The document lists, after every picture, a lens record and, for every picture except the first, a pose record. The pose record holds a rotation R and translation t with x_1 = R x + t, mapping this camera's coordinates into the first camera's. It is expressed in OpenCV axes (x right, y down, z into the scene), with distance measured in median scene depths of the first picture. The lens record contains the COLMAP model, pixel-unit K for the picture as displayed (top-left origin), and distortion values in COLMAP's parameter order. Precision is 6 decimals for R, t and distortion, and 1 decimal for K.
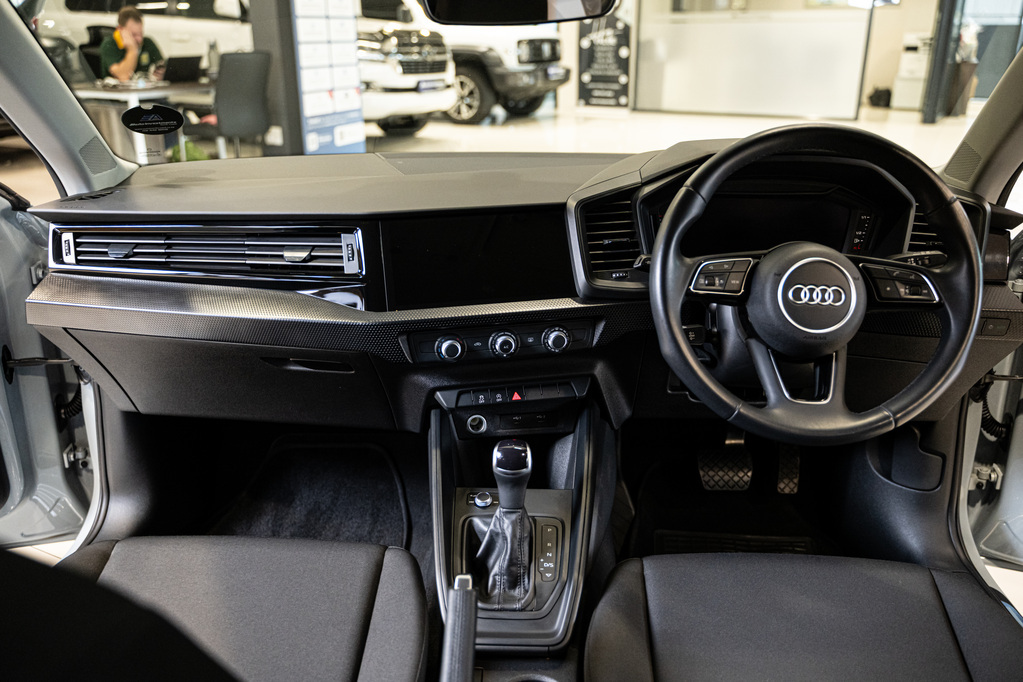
lens RADIAL K [[821.6, 0, 514.7], [0, 821.6, 348.7], [0, 0, 1]] dist [0.001551, -0.022292]
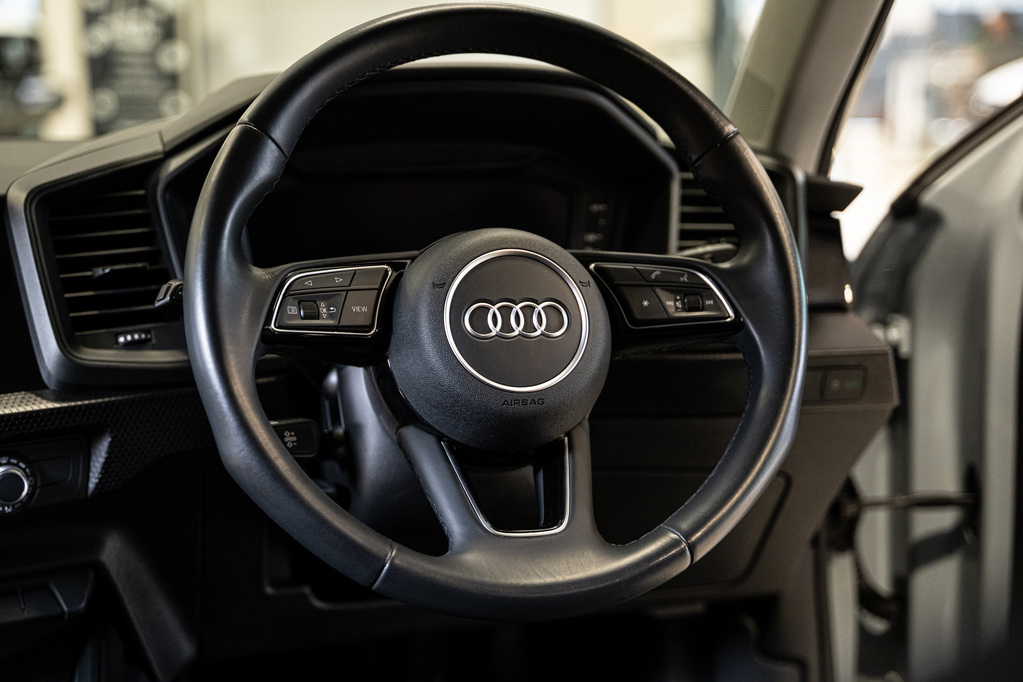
lens RADIAL K [[1611.4, 0, 507.8], [0, 1611.4, 341.3], [0, 0, 1]] dist [0.040931, 0.000000]
pose [[0.947164, -0.066759, 0.313727, 0.044623], [0.119633, 0.981048, -0.152420, 0.093632], [-0.297606, 0.181899, 0.937200, 0.061563]]
